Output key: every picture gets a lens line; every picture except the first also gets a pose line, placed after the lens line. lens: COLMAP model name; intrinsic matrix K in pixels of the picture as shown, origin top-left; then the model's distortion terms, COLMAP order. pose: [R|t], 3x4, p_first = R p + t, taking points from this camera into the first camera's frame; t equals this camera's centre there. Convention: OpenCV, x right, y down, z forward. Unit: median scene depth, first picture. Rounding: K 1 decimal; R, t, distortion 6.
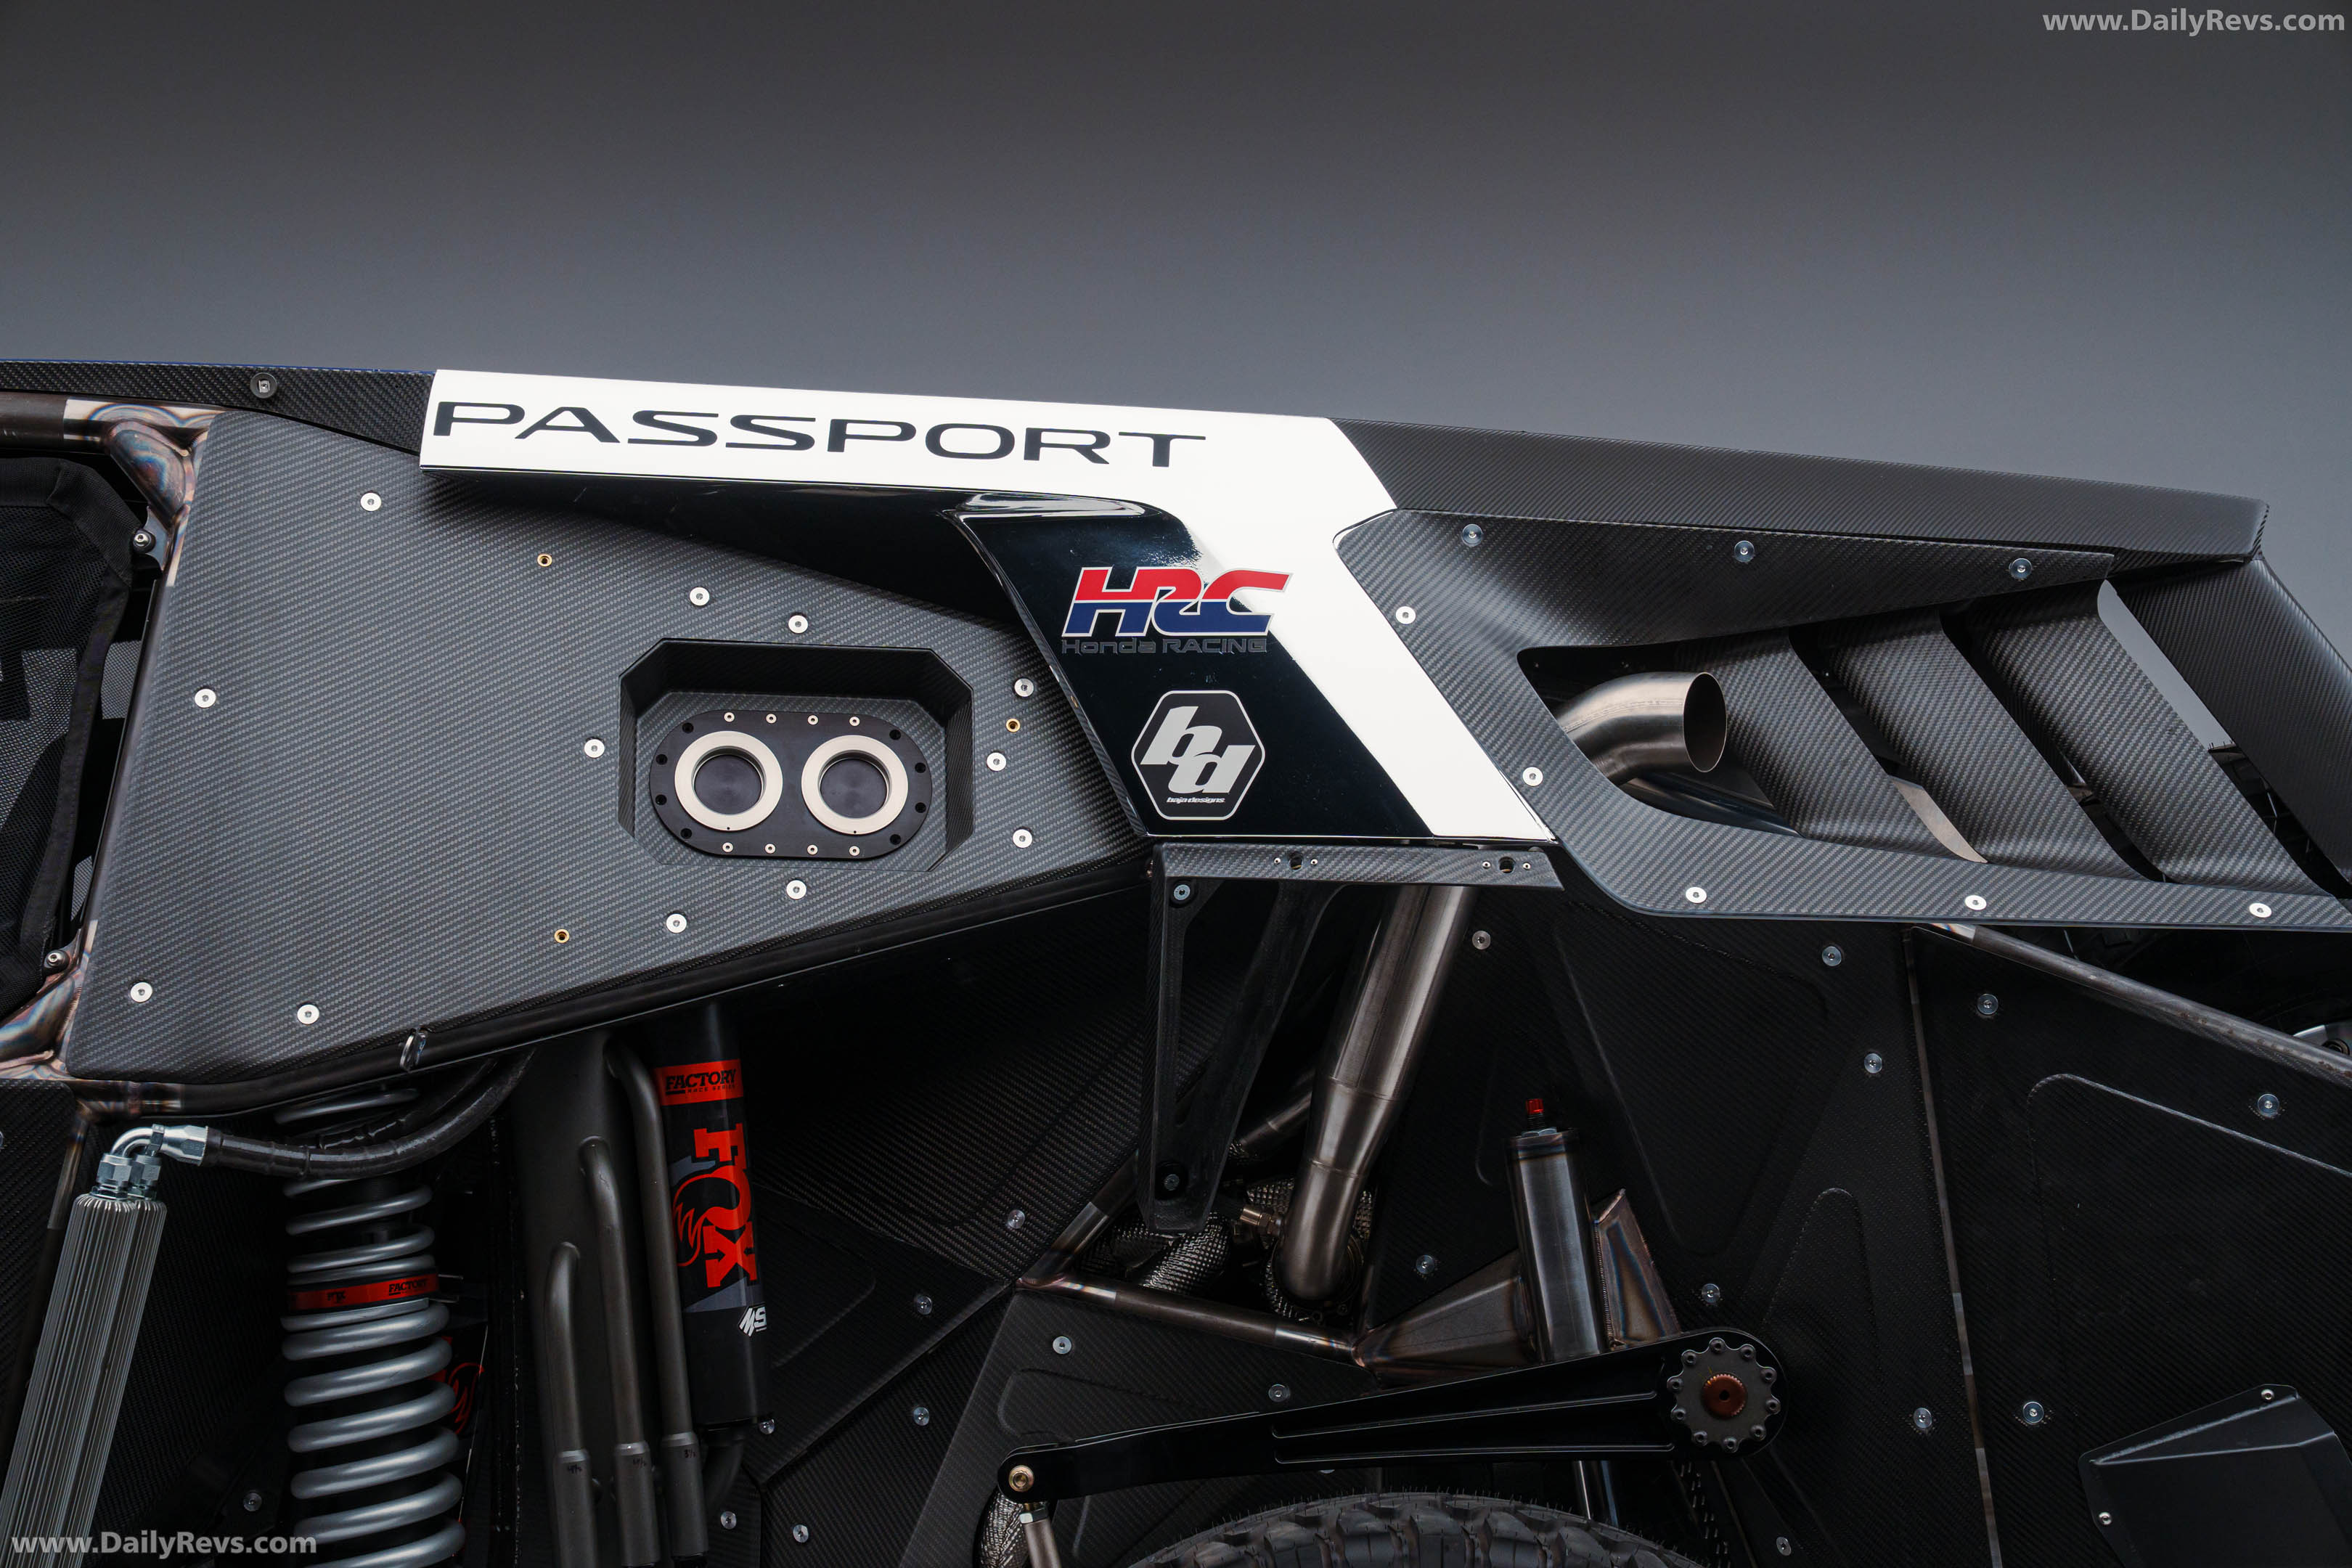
lens RADIAL K [[4491.3, 0, 1162.3], [0, 4491.3, 787.1], [0, 0, 1]] dist [0.351292, 0.000000]
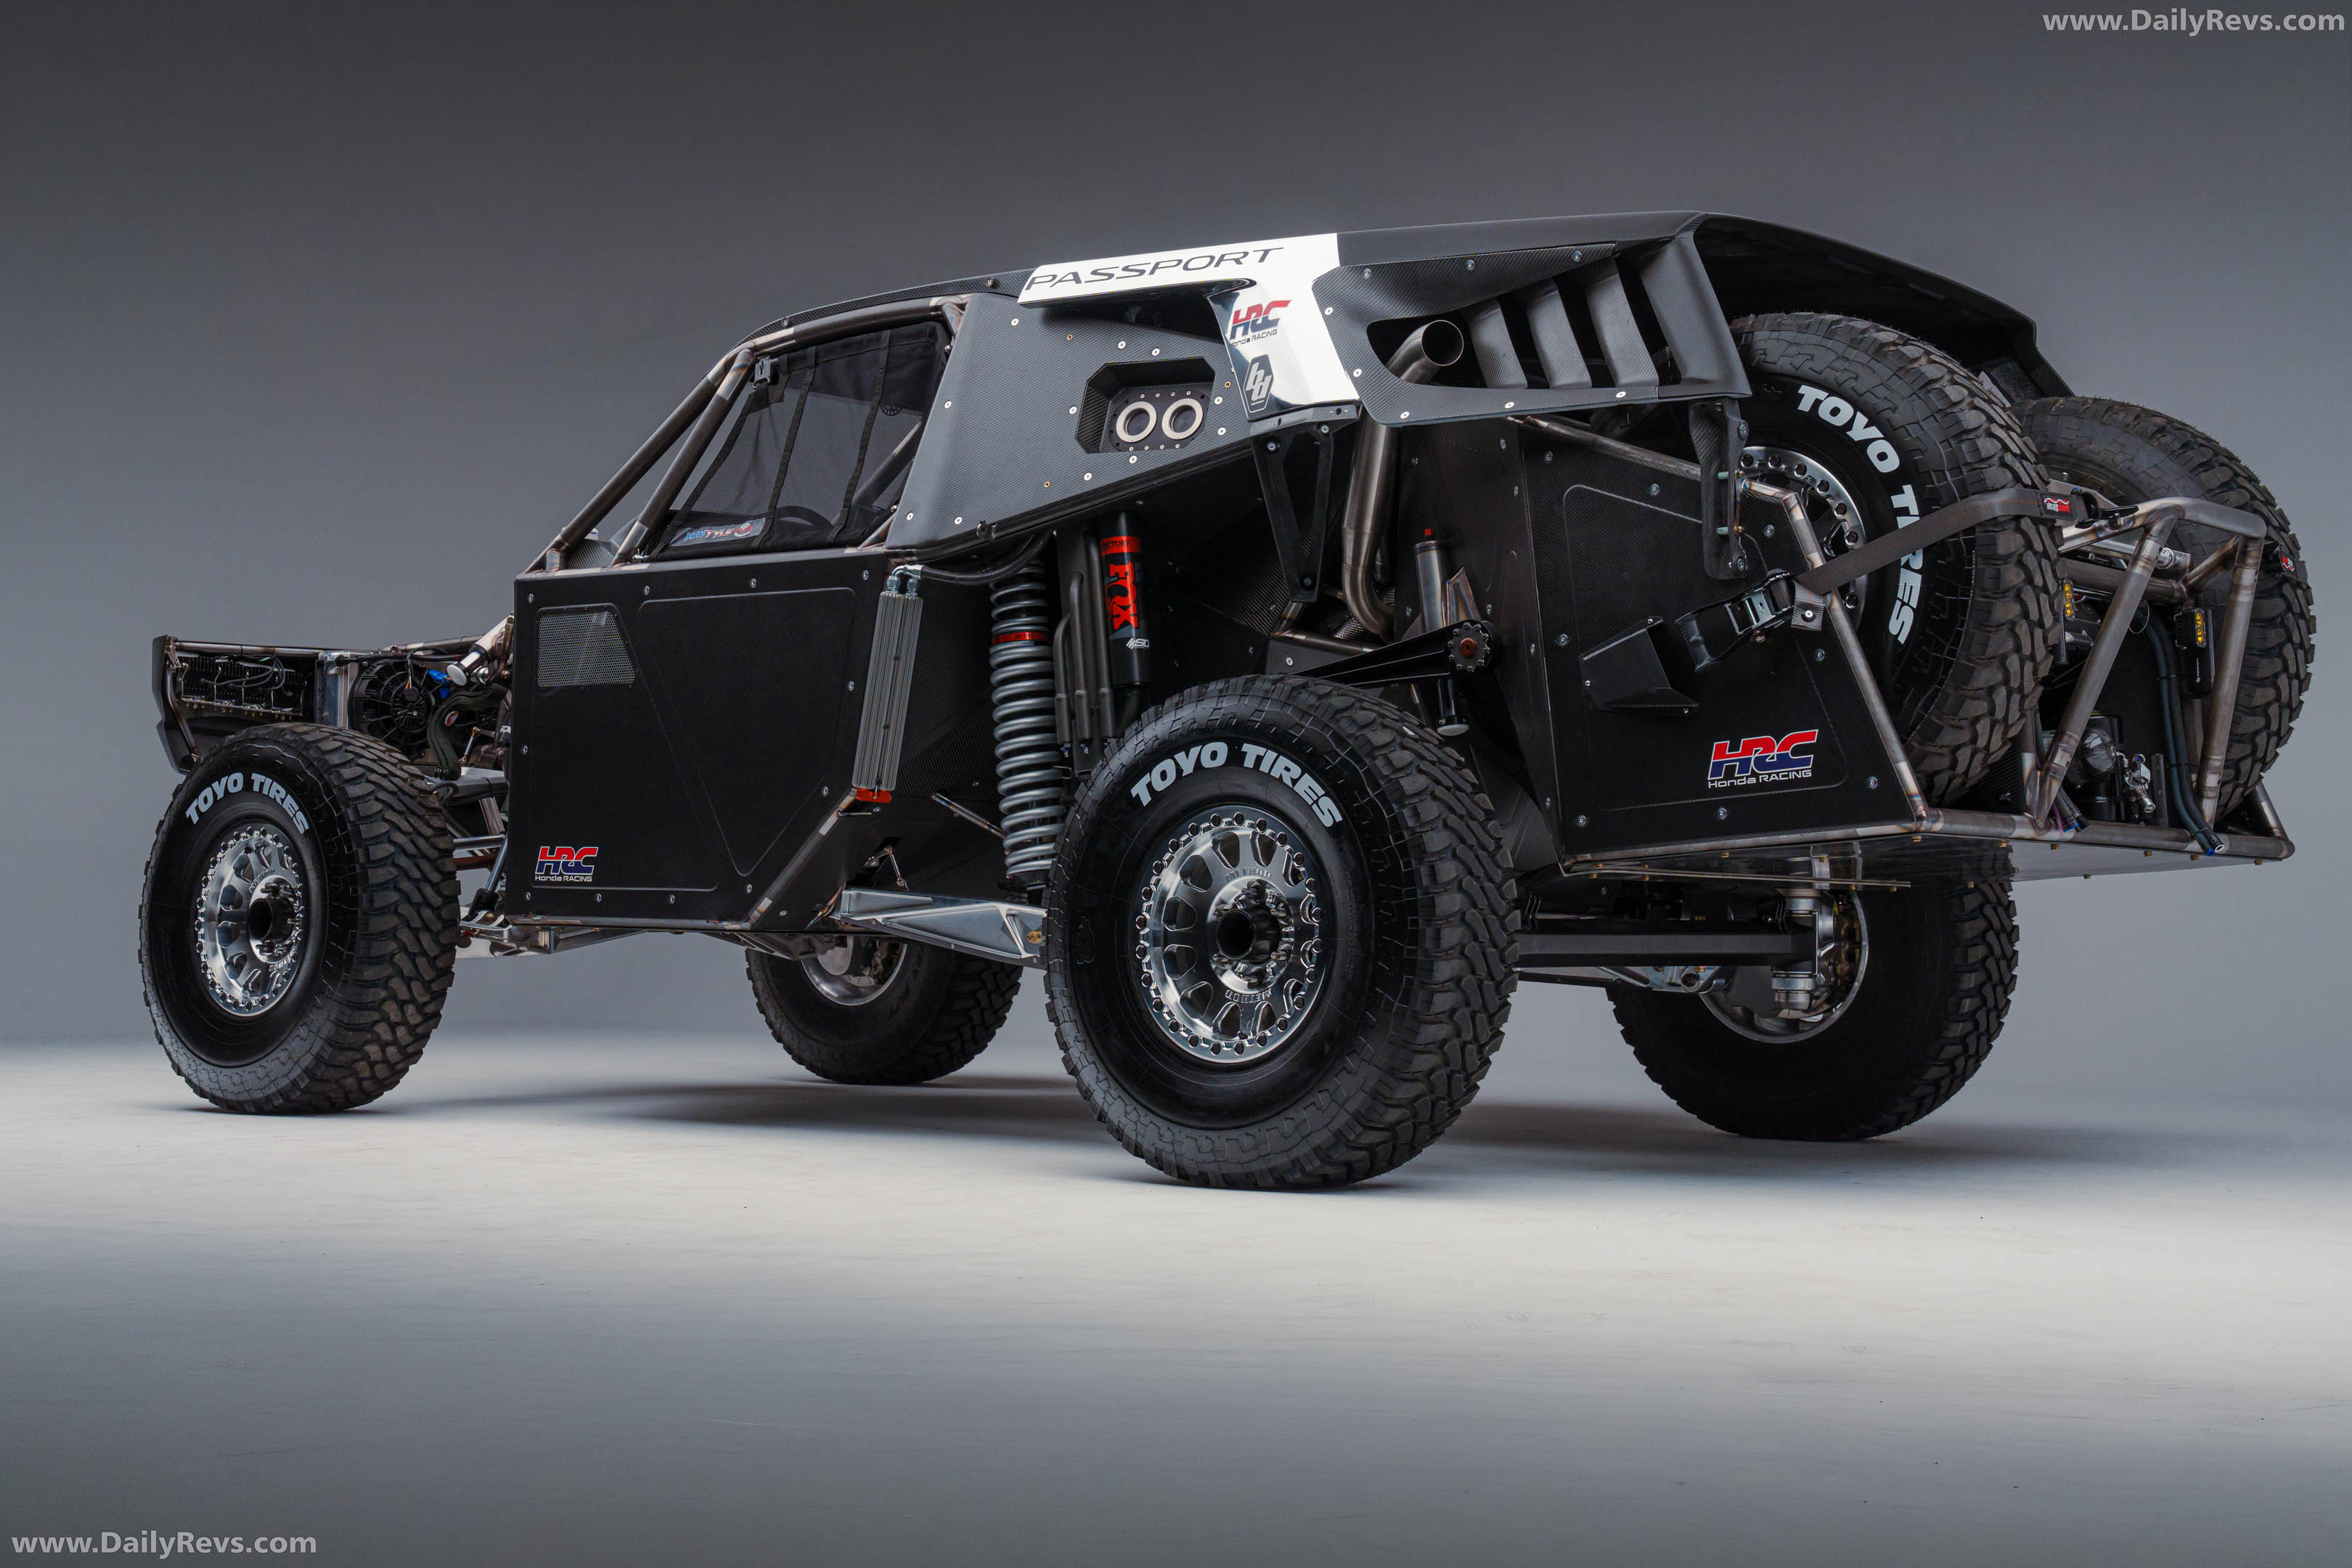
lens RADIAL K [[3206.0, 0, 1161.8], [0, 3206.0, 780.7], [0, 0, 1]] dist [0.149955, 0.000000]
pose [[0.782174, -0.033288, -0.622170, 0.977964], [0.018827, 0.999379, -0.029802, 0.242378], [0.622775, 0.011597, 0.782315, -0.317180]]
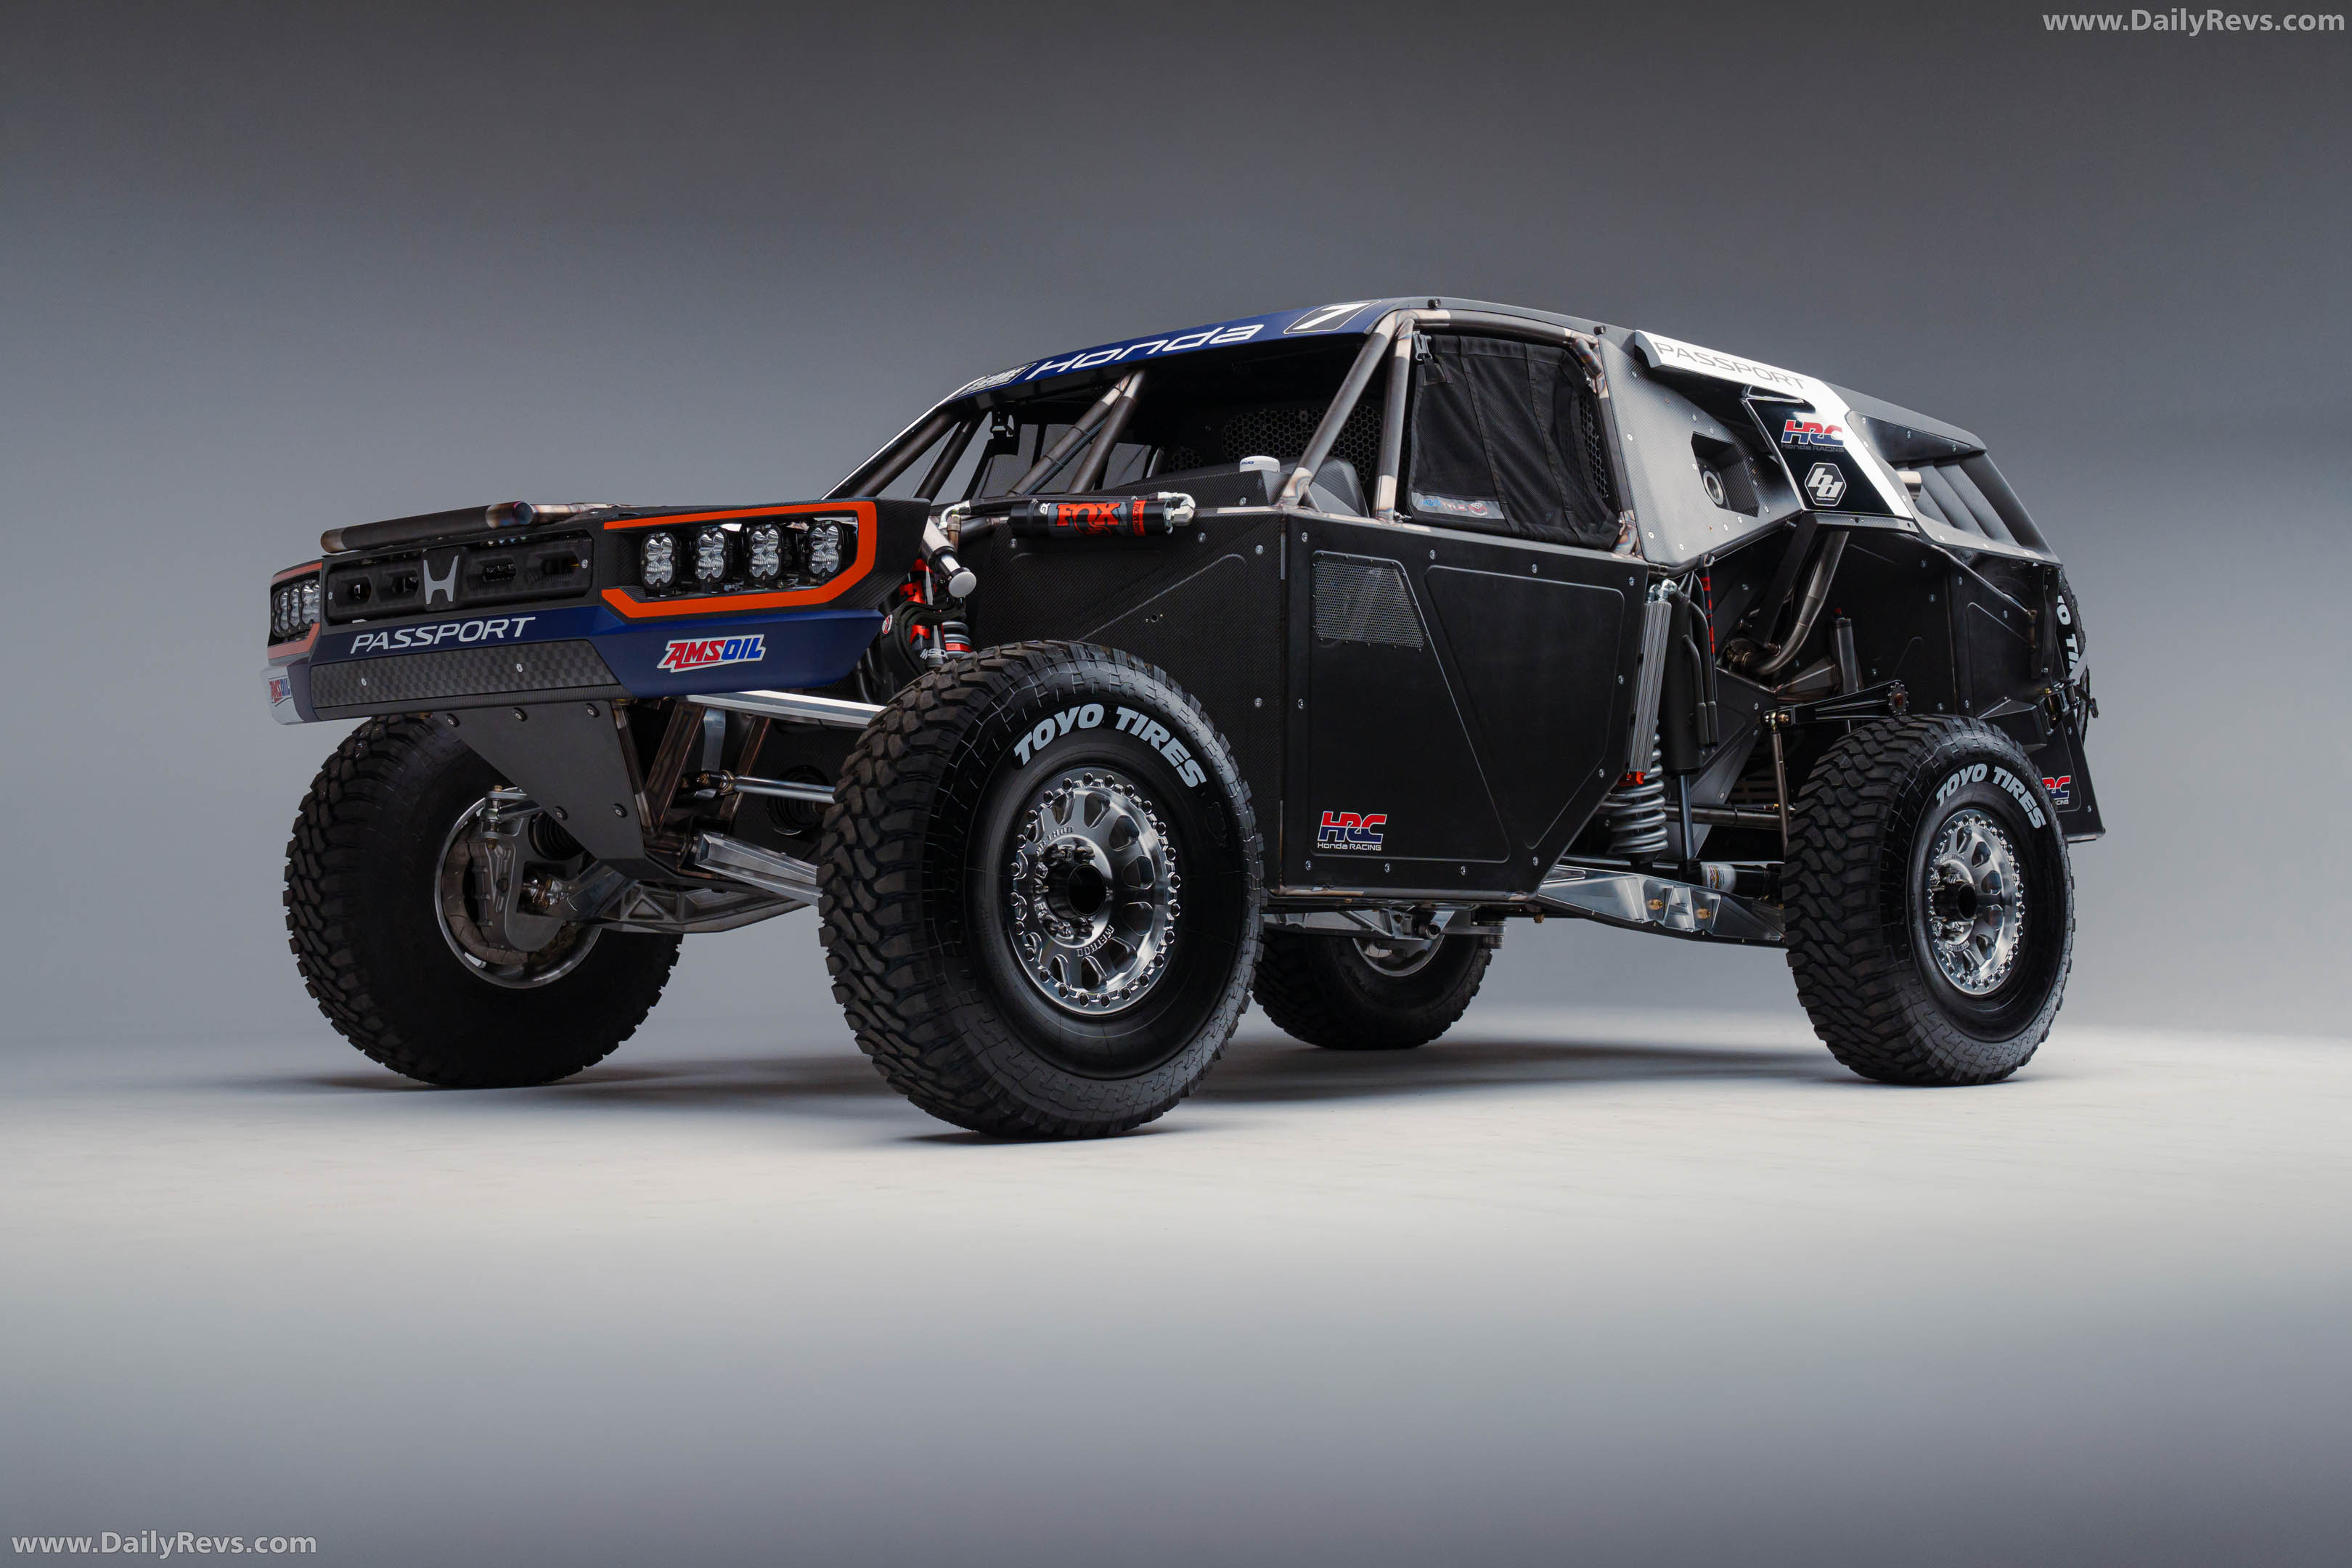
lens RADIAL K [[3206.0, 0, 1154.4], [0, 3206.0, 773.0], [0, 0, 1]] dist [0.149955, 0.000000]
pose [[0.697291, 0.017798, 0.716568, -1.860525], [-0.023023, 0.999732, -0.002427, 0.202658], [-0.716419, -0.014805, 0.697513, -0.207220]]
